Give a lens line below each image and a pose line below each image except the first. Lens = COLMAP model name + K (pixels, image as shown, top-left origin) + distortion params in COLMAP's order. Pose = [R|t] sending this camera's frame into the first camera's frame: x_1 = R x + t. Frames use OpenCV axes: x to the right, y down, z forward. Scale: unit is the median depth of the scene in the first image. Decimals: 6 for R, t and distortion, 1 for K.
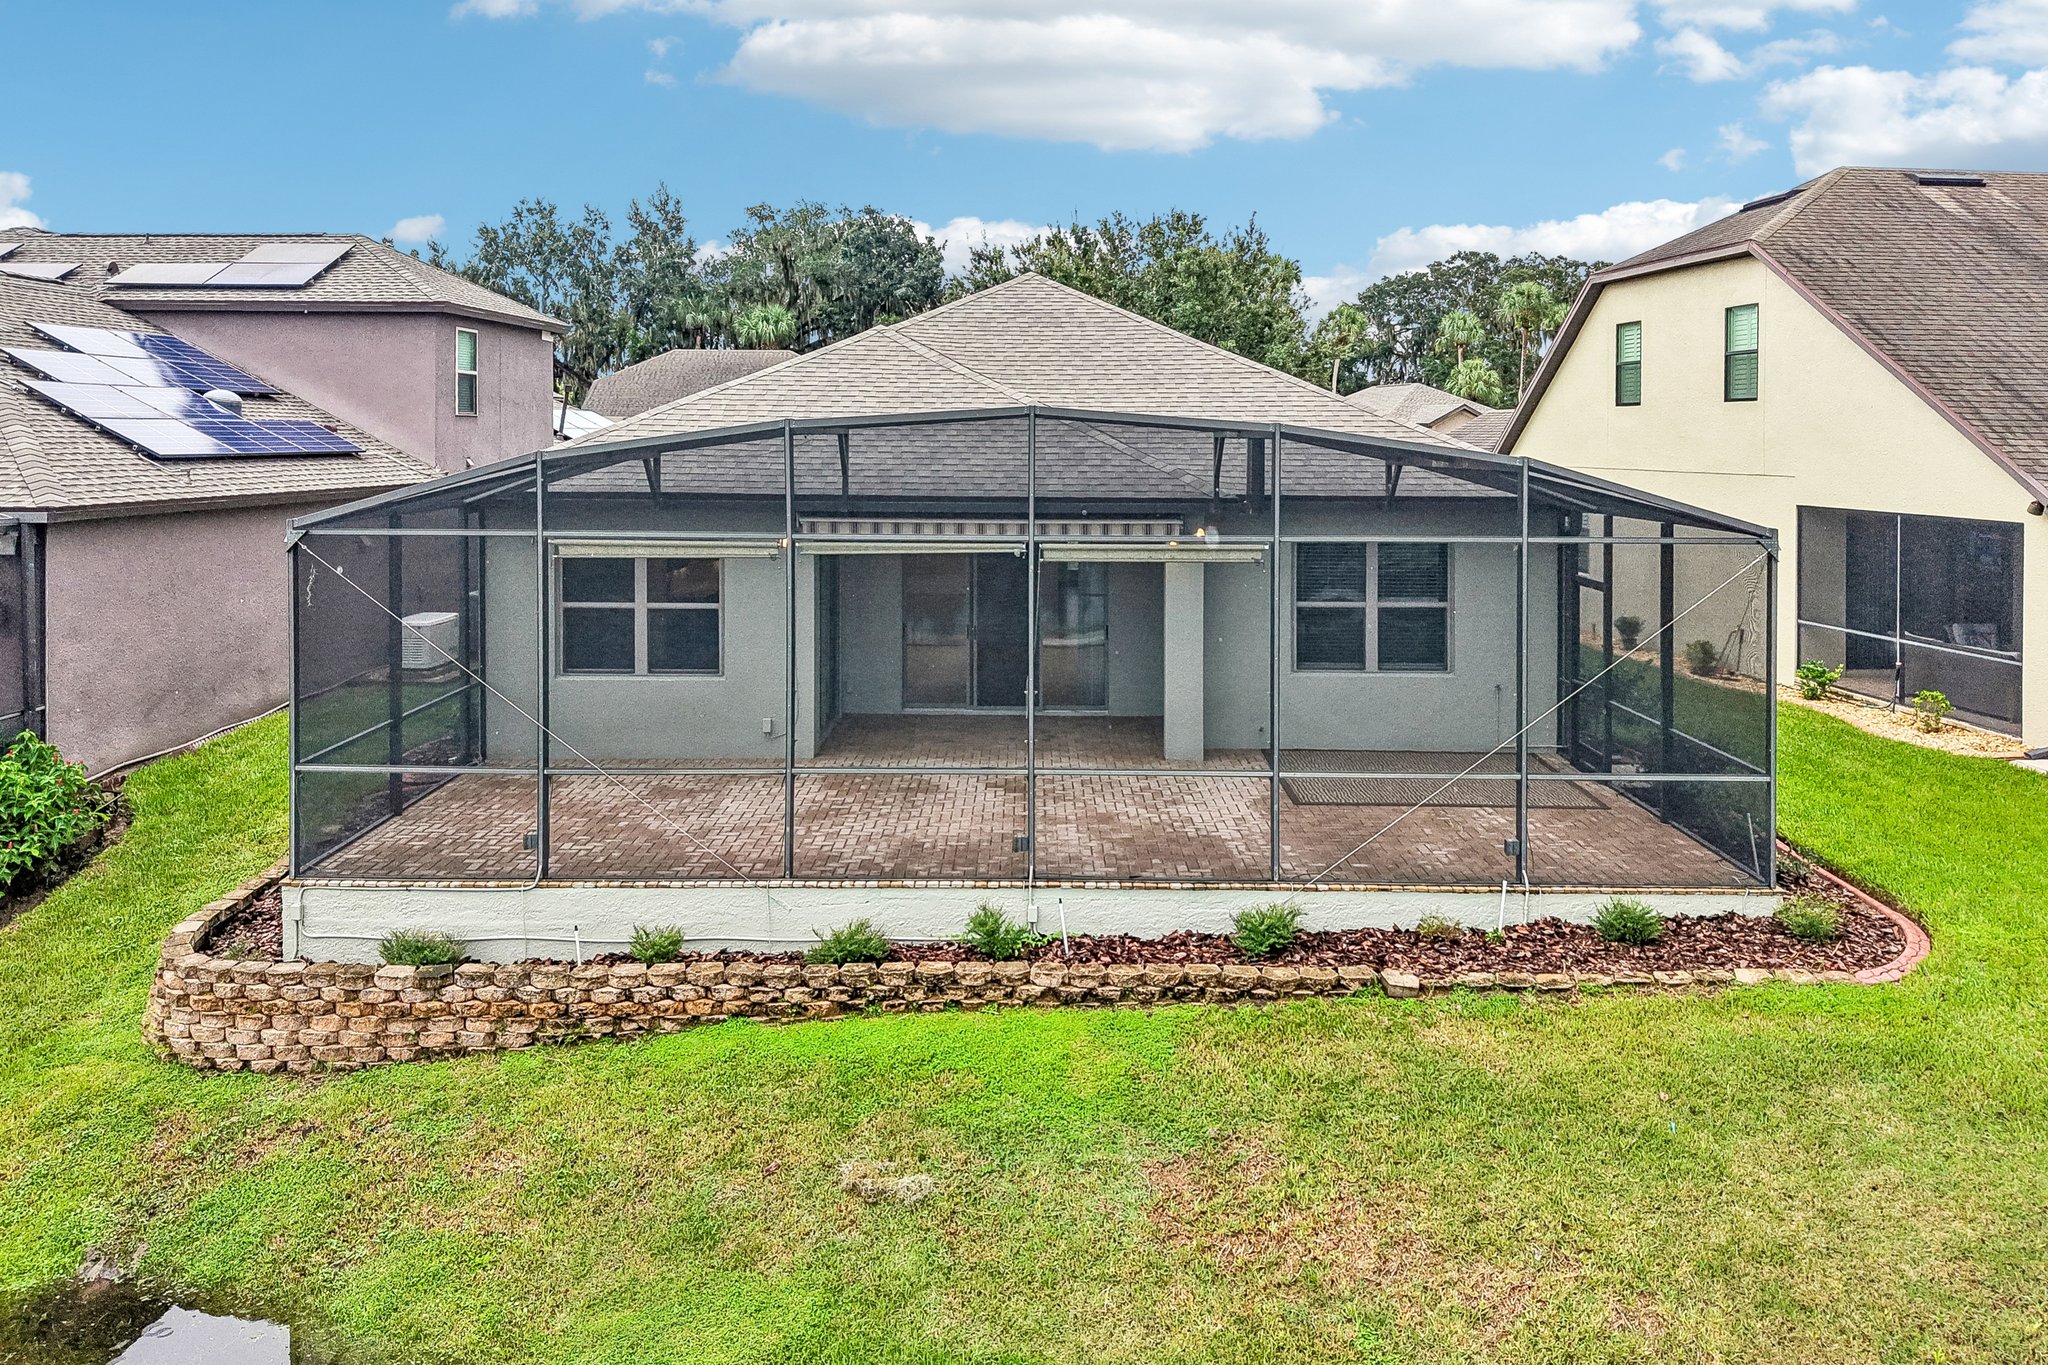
lens RADIAL K [[1454.3, 0, 1028.1], [0, 1454.3, 546.3], [0, 0, 1]] dist [0.031358, -0.029114]
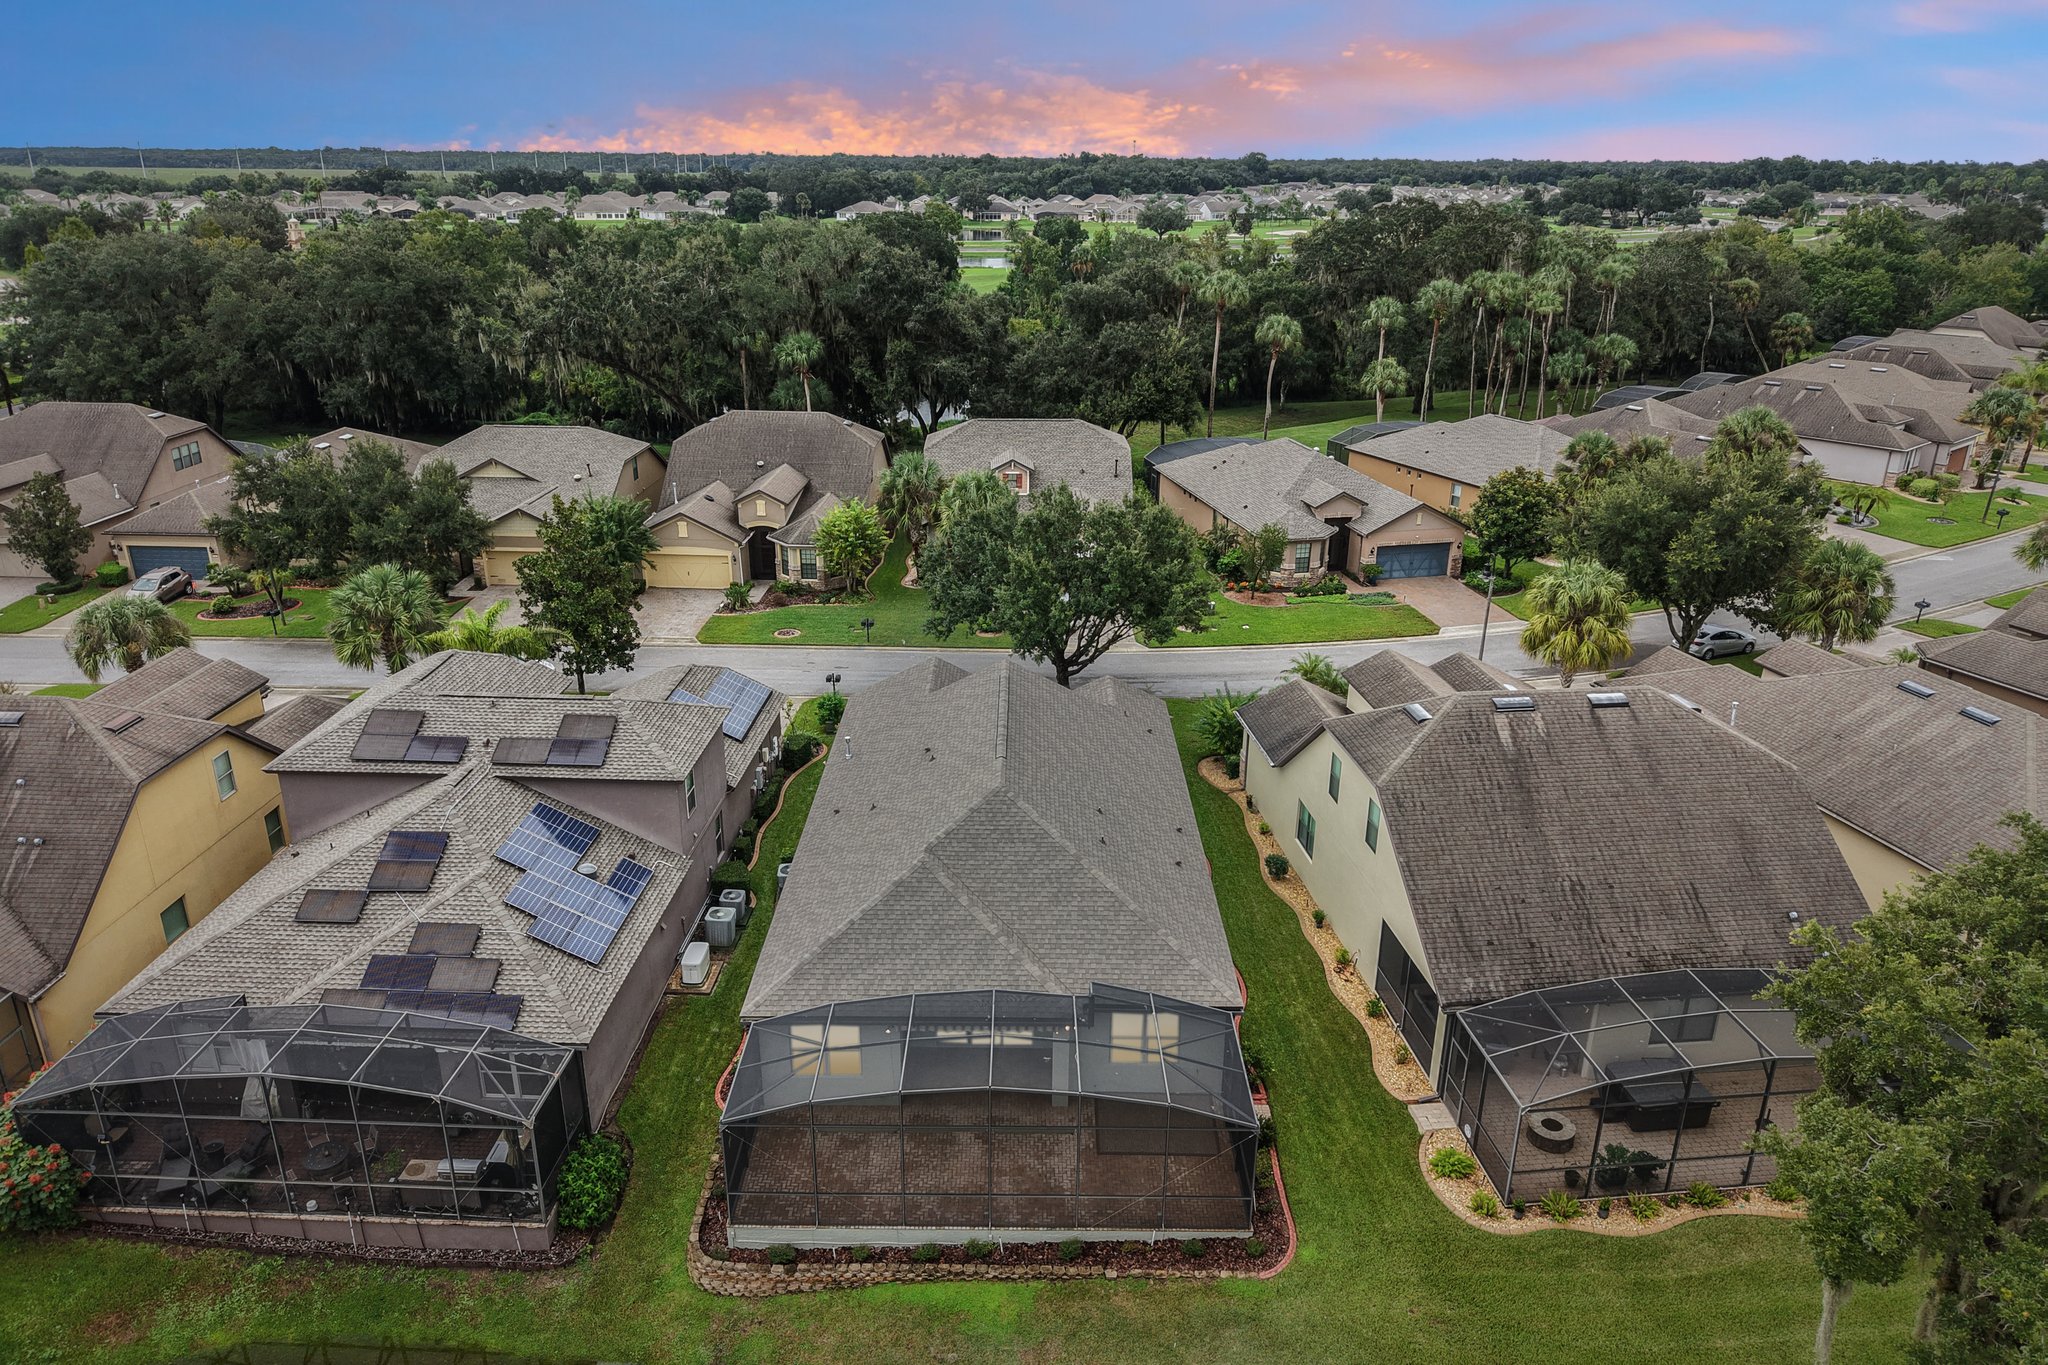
lens RADIAL K [[1366.4, 0, 1024.0], [0, 1366.4, 682.5], [0, 0, 1]] dist [0.002994, 0.000944]
pose [[0.999997, 0.001731, -0.001775, 0.077392], [-0.001136, 0.956358, 0.292196, -1.690721], [0.002203, -0.292193, 0.956357, -1.340857]]
